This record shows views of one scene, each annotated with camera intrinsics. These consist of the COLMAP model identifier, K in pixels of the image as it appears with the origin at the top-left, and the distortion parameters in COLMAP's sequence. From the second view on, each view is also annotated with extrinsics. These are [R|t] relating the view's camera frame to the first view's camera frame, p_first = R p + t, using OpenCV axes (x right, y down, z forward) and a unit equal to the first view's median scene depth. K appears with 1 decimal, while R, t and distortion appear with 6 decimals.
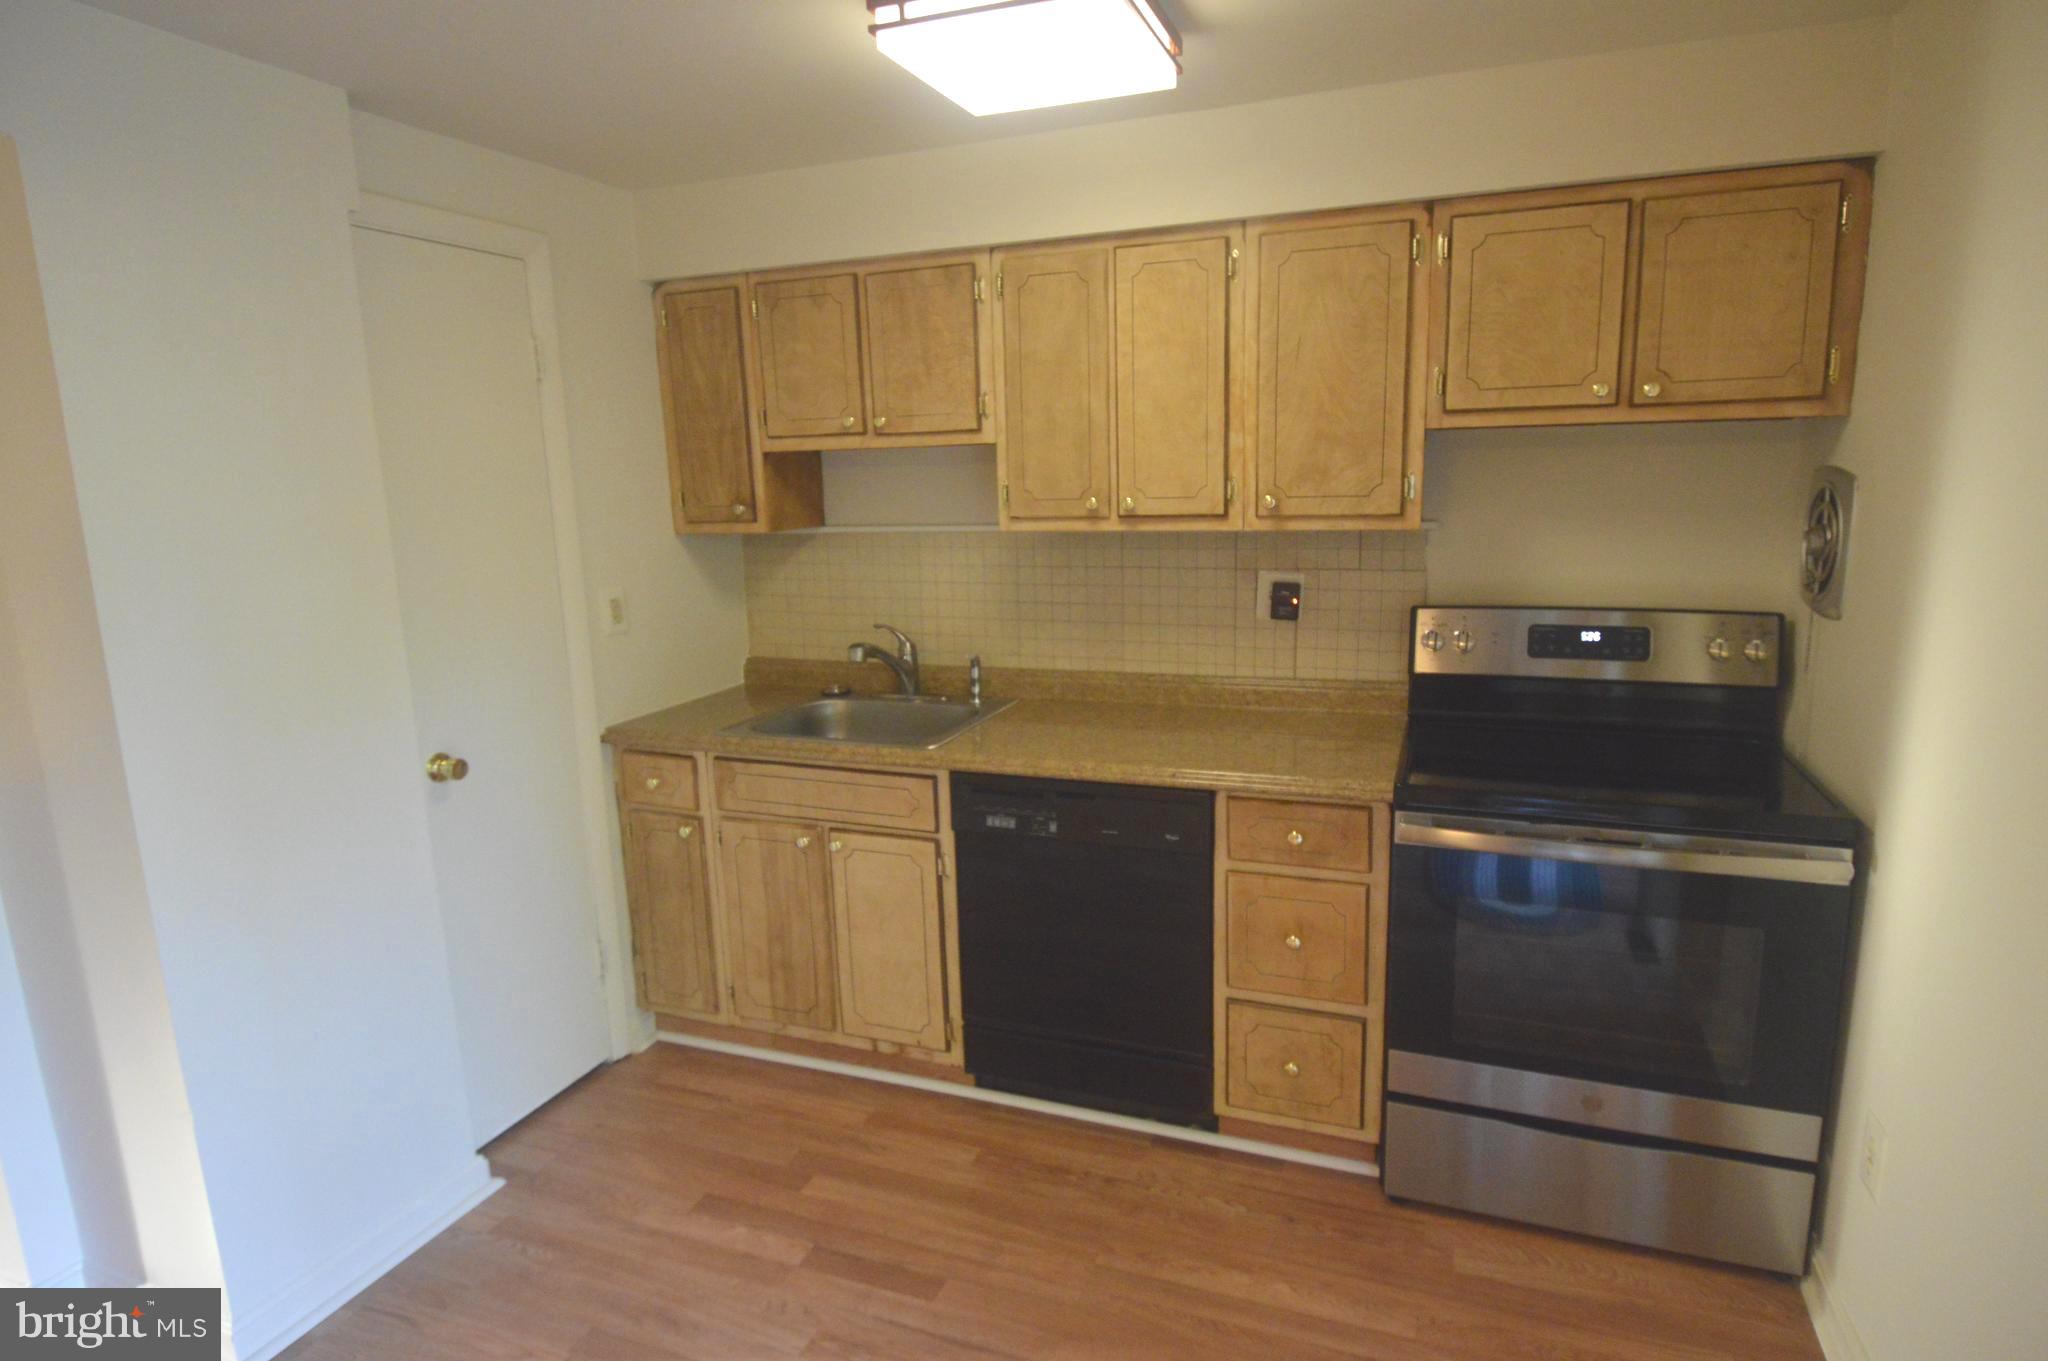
lens RADIAL K [[1100.1, 0, 1025.2], [0, 1100.1, 674.9], [0, 0, 1]] dist [0.004324, -0.009214]
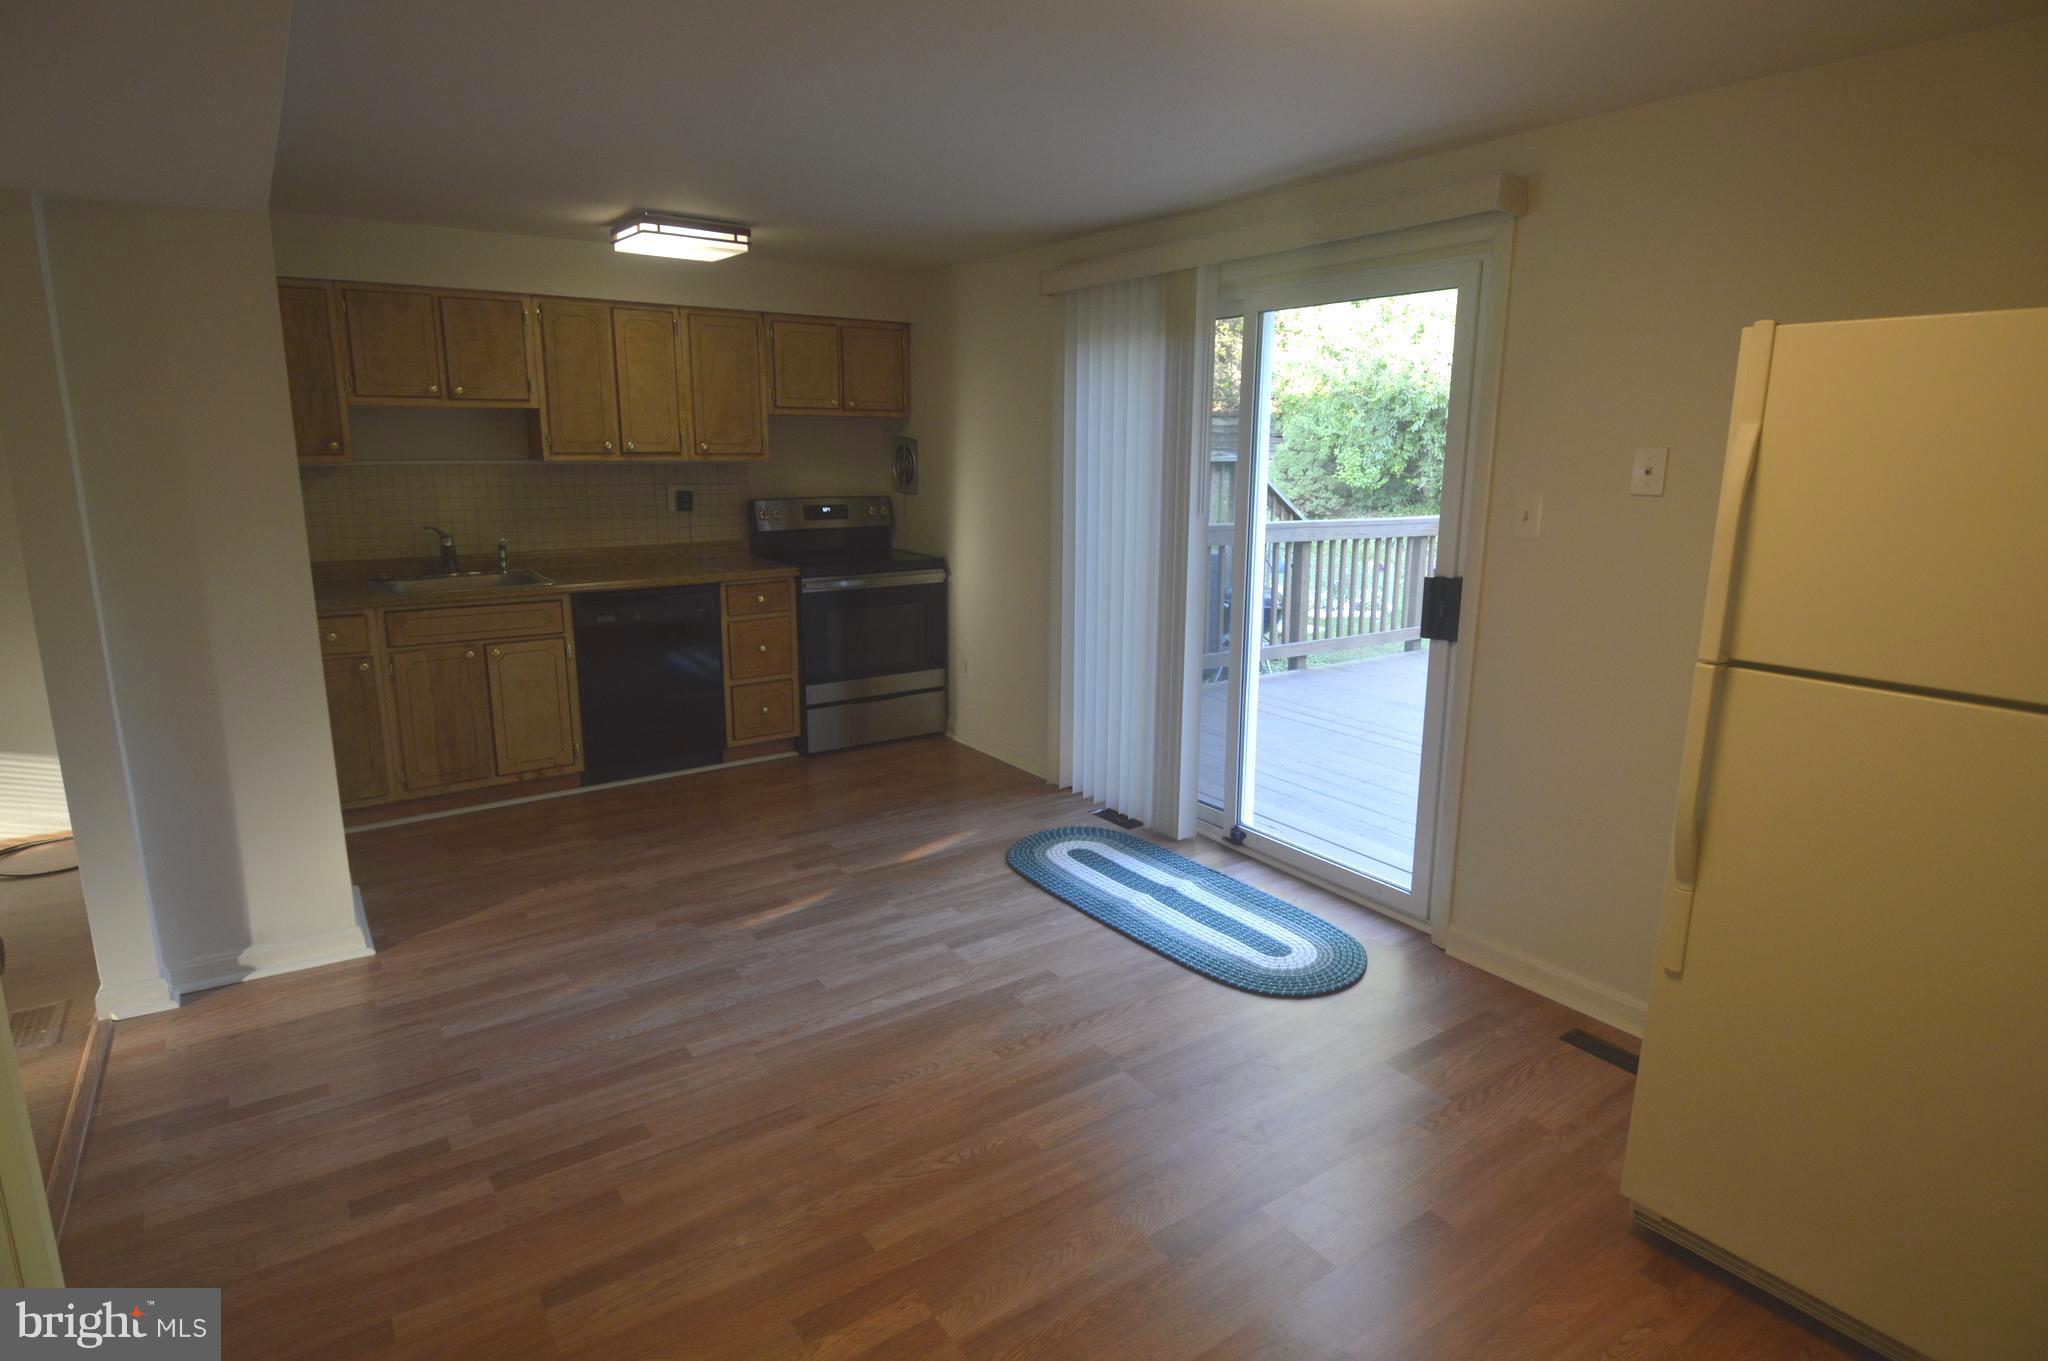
lens RADIAL K [[1100.1, 0, 1026.4], [0, 1100.1, 677.7], [0, 0, 1]] dist [0.004324, -0.009214]
pose [[0.569022, -0.143688, 0.809671, -1.074688], [0.129064, 0.988018, 0.084634, 0.159324], [-0.812130, 0.056341, 0.580749, -0.601390]]
